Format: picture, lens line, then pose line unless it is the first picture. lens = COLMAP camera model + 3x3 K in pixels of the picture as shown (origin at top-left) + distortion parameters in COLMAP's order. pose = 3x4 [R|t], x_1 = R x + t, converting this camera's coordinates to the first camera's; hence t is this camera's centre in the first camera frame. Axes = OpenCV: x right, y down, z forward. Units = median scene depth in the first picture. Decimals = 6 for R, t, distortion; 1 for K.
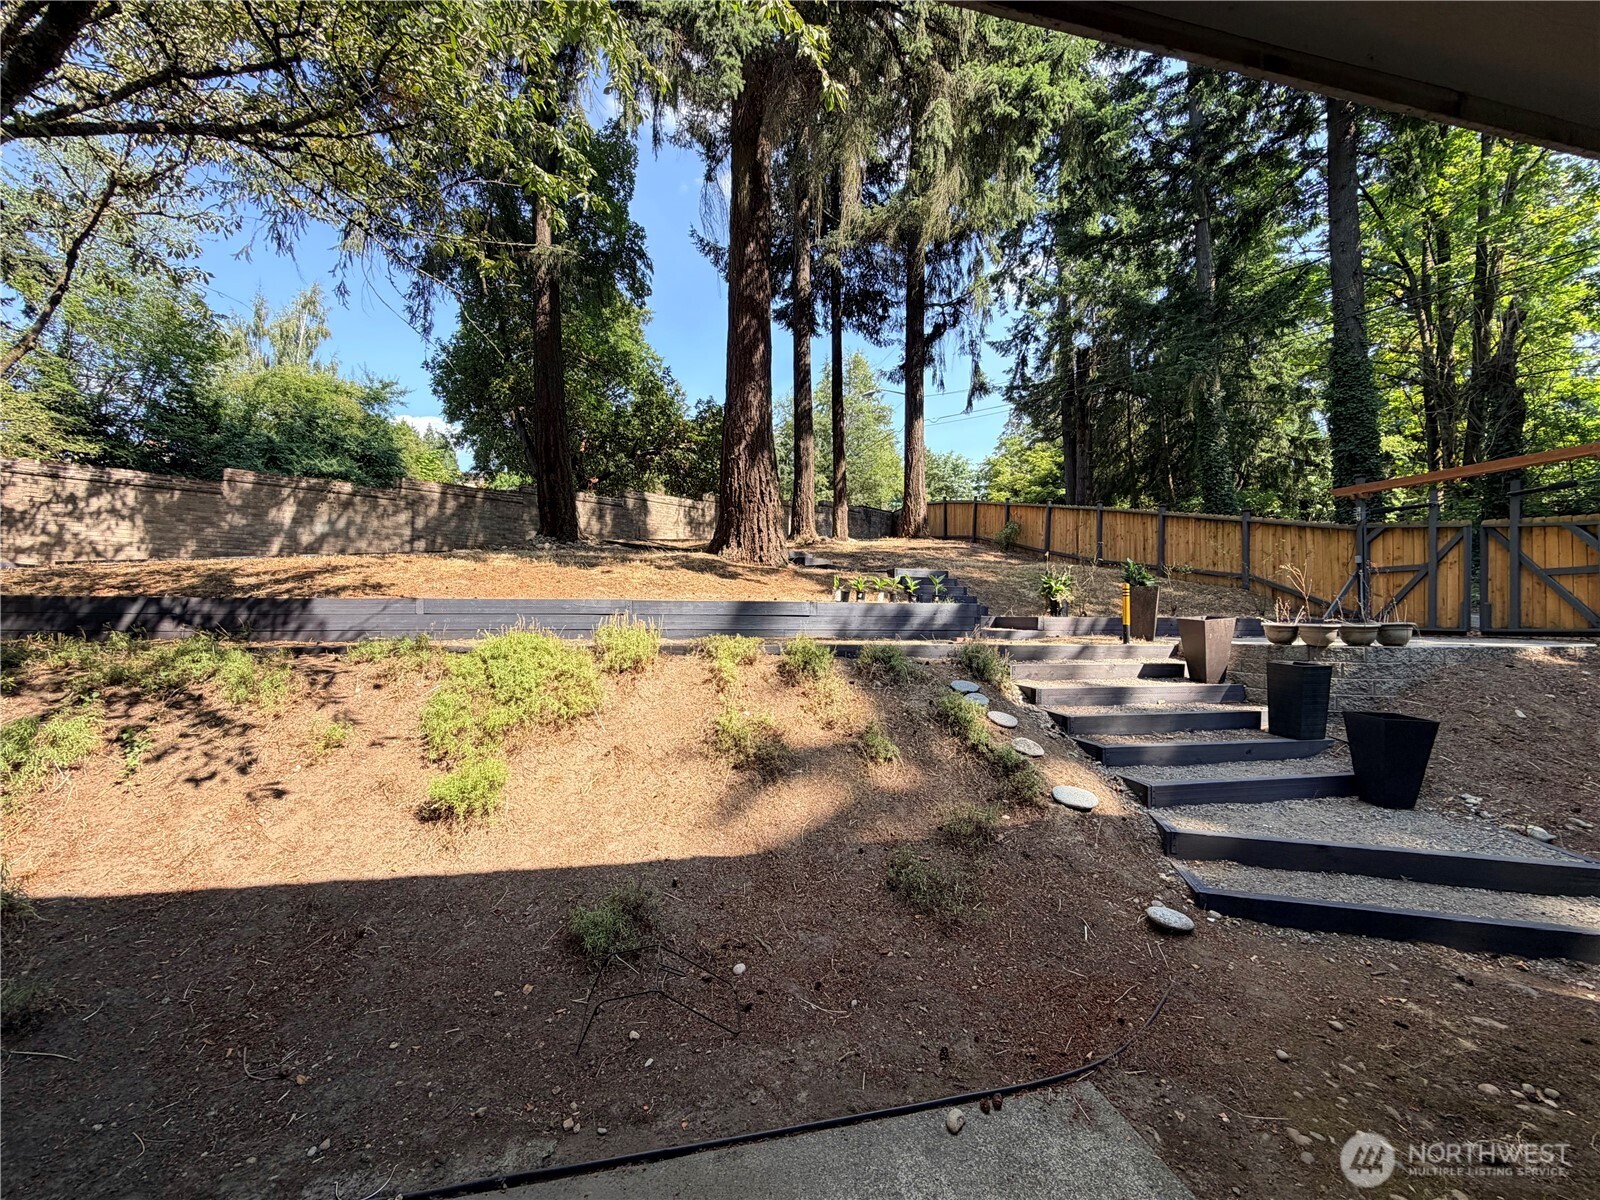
lens RADIAL K [[634.5, 0, 772.1], [0, 634.5, 600.0], [0, 0, 1]] dist [-0.002256, -0.000208]
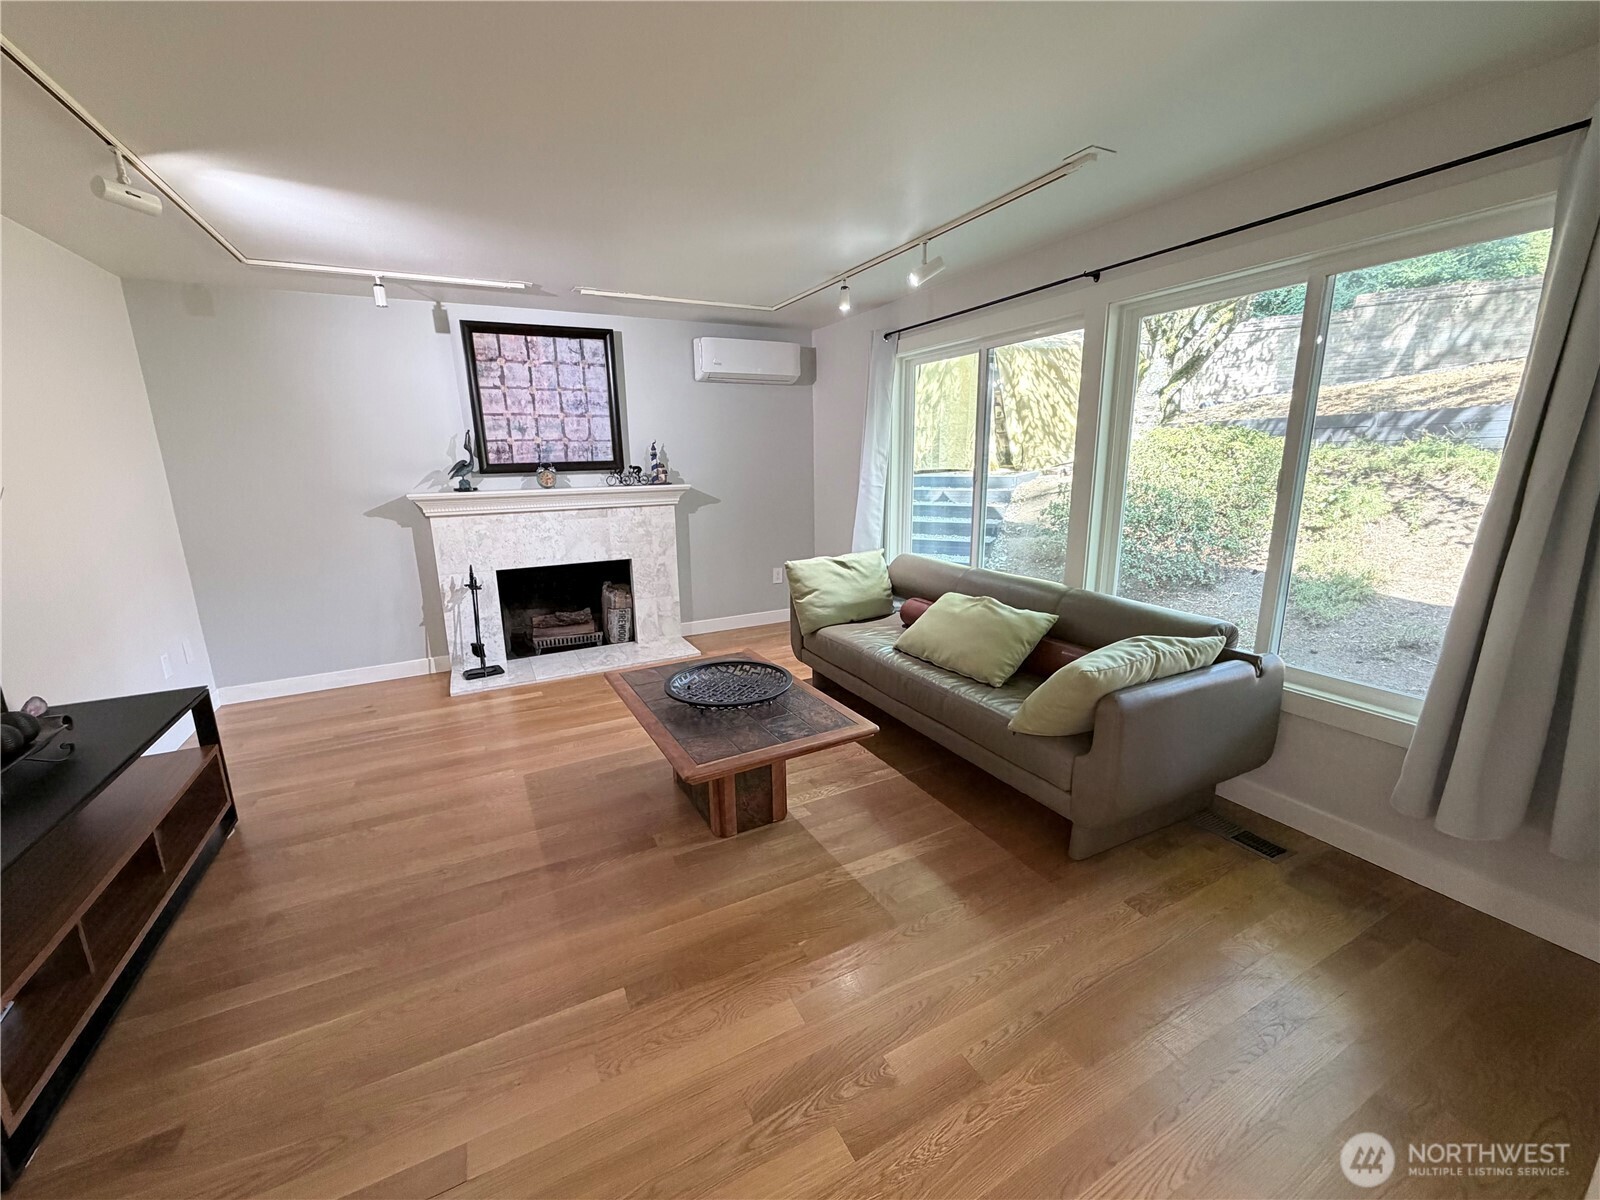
lens RADIAL K [[638.4, 0, 792.9], [0, 638.4, 599.8], [0, 0, 1]] dist [0.000757, -0.000063]
pose [[0.274534, 0.191450, -0.942326, -0.002879], [0.043607, 0.976492, 0.211096, 0.013856], [0.960588, -0.099045, 0.259732, -0.176819]]
